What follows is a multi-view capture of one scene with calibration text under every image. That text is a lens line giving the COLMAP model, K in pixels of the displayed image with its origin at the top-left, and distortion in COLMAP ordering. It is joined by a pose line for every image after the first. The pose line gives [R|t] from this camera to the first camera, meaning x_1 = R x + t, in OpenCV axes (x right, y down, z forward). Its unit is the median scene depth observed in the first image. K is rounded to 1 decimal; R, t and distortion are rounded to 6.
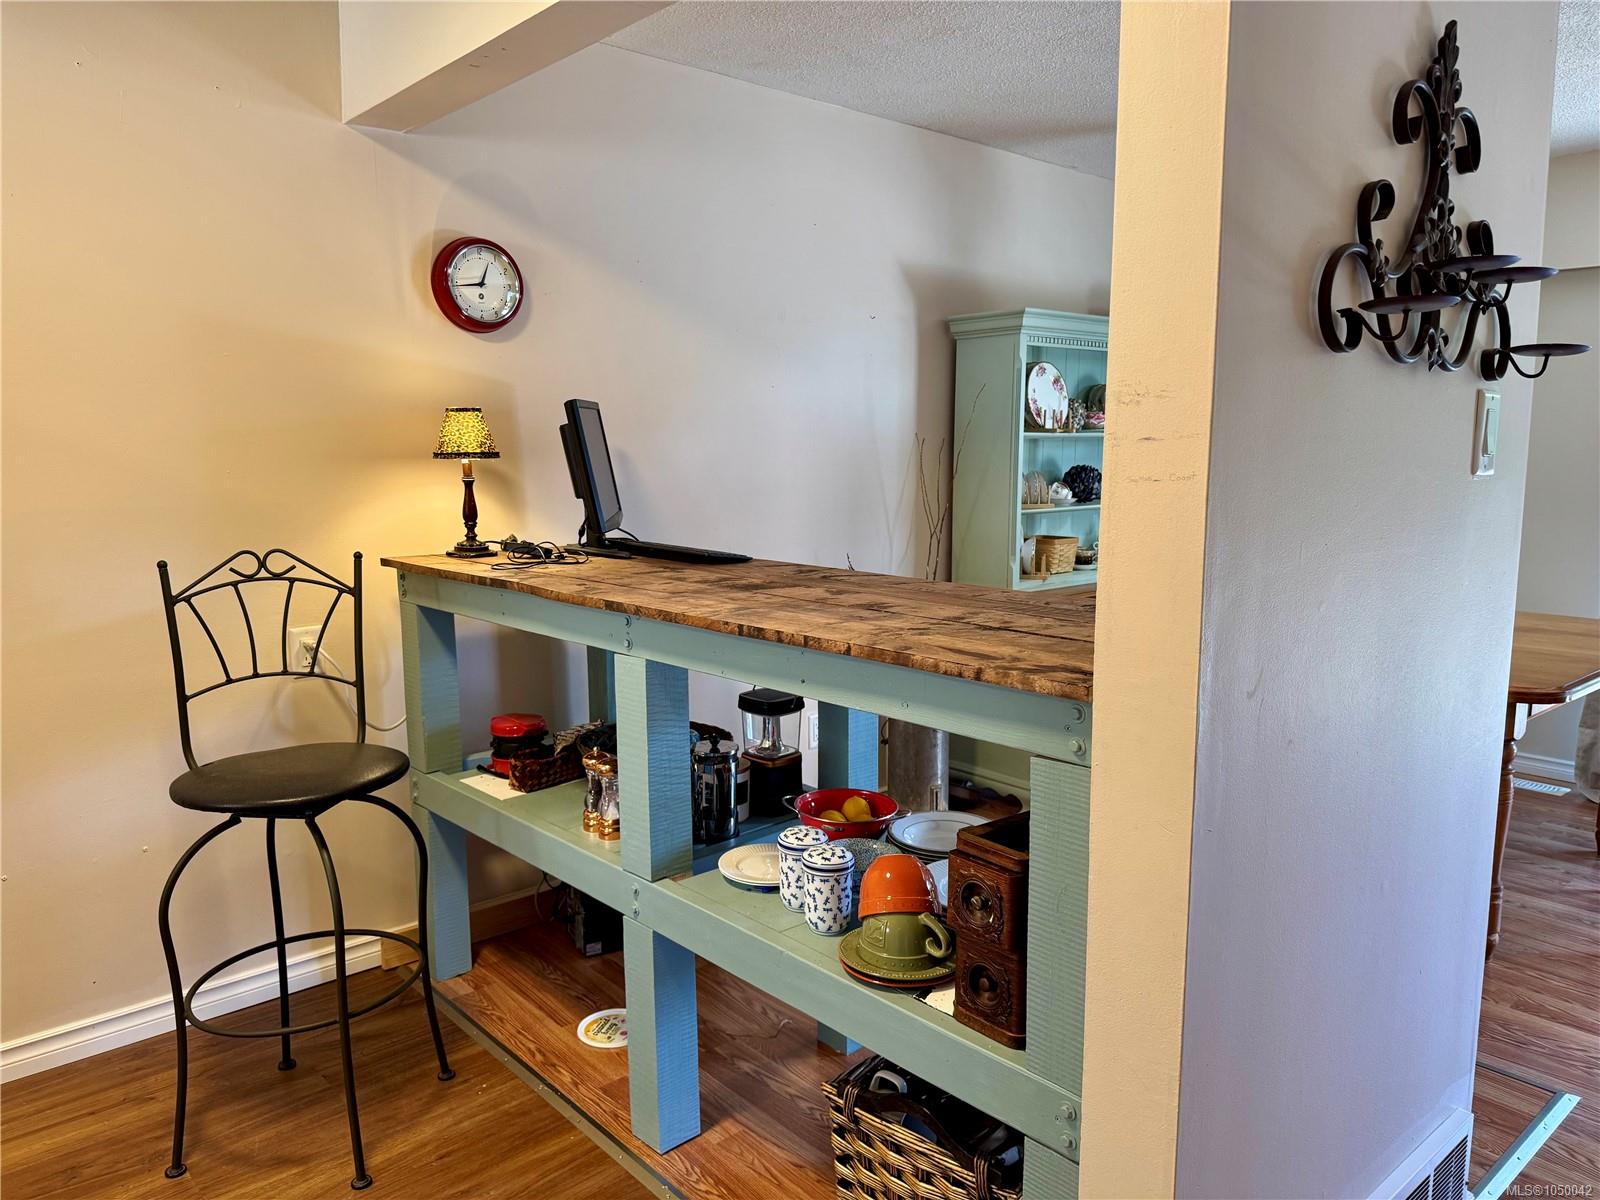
lens RADIAL K [[1118.7, 0, 792.0], [0, 1118.7, 609.7], [0, 0, 1]] dist [0.033909, -0.031387]
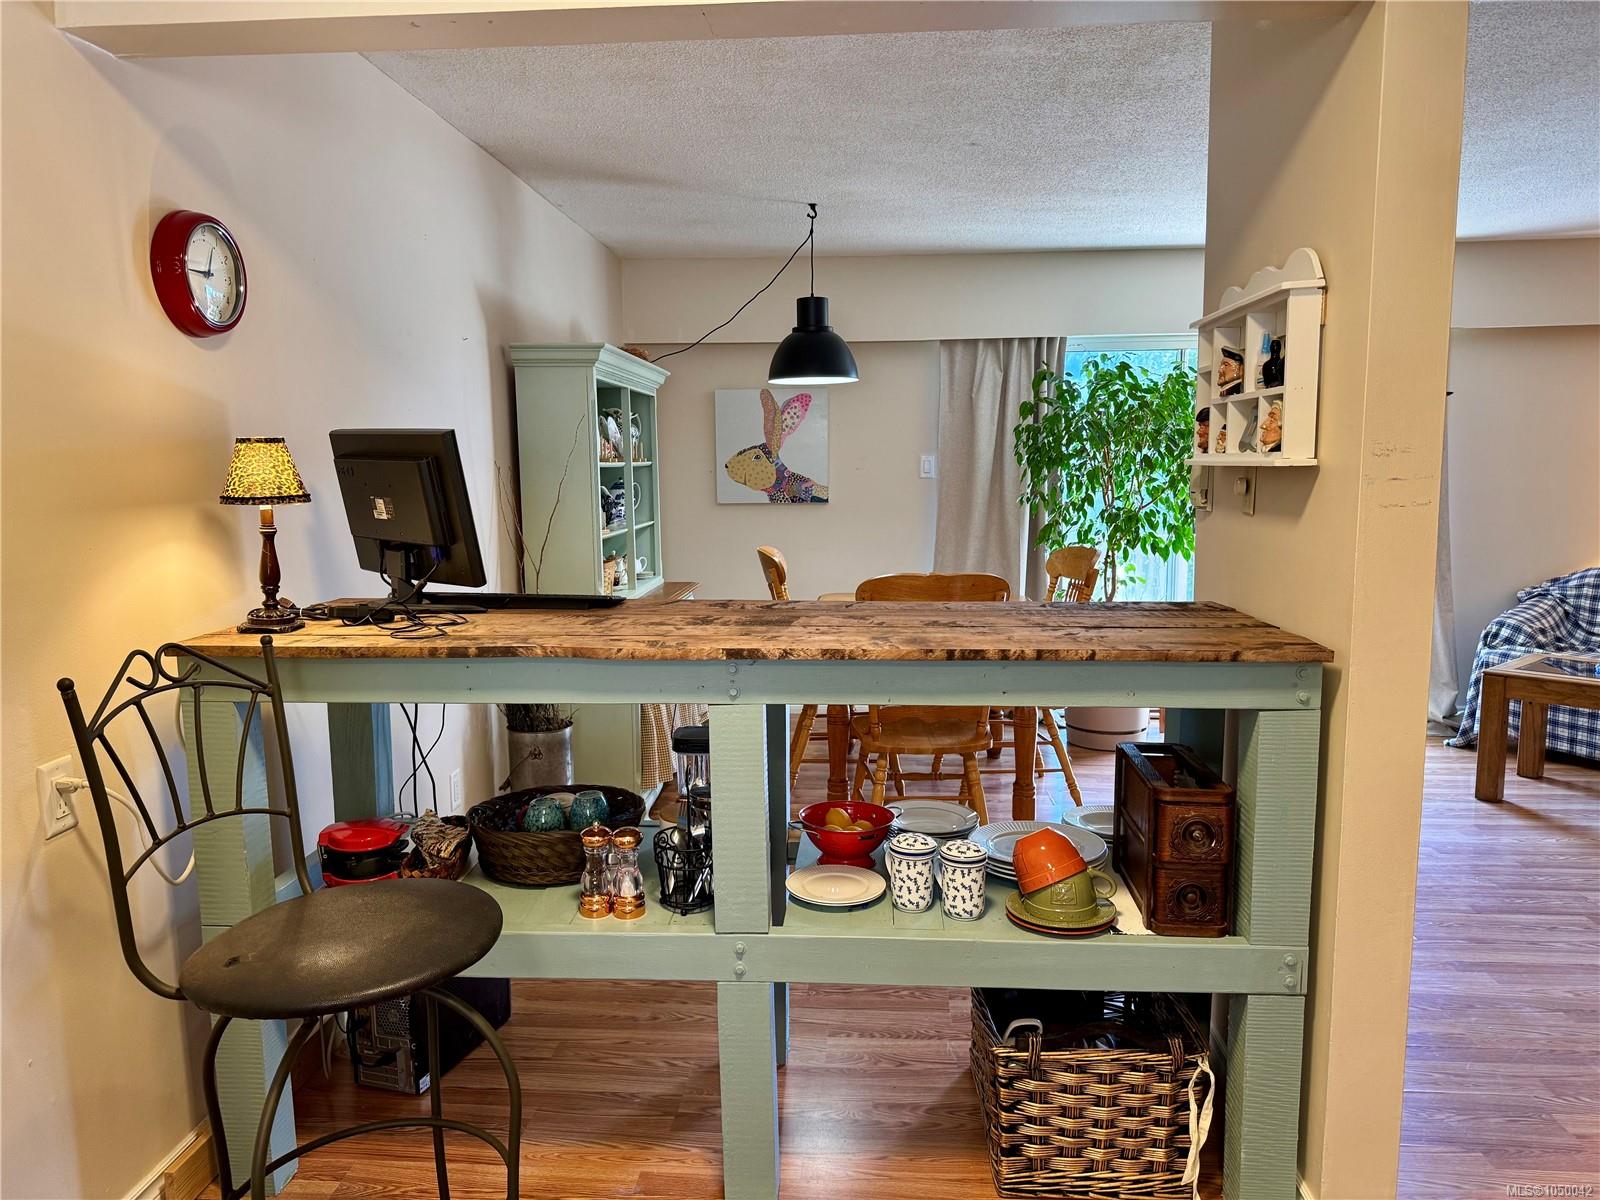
lens RADIAL K [[1118.7, 0, 793.7], [0, 1118.7, 606.2], [0, 0, 1]] dist [0.033909, -0.031387]
pose [[0.717107, -0.093305, 0.690689, -0.664183], [0.106356, 0.994042, 0.023862, -0.052686], [-0.688801, 0.056347, 0.722758, 0.232887]]
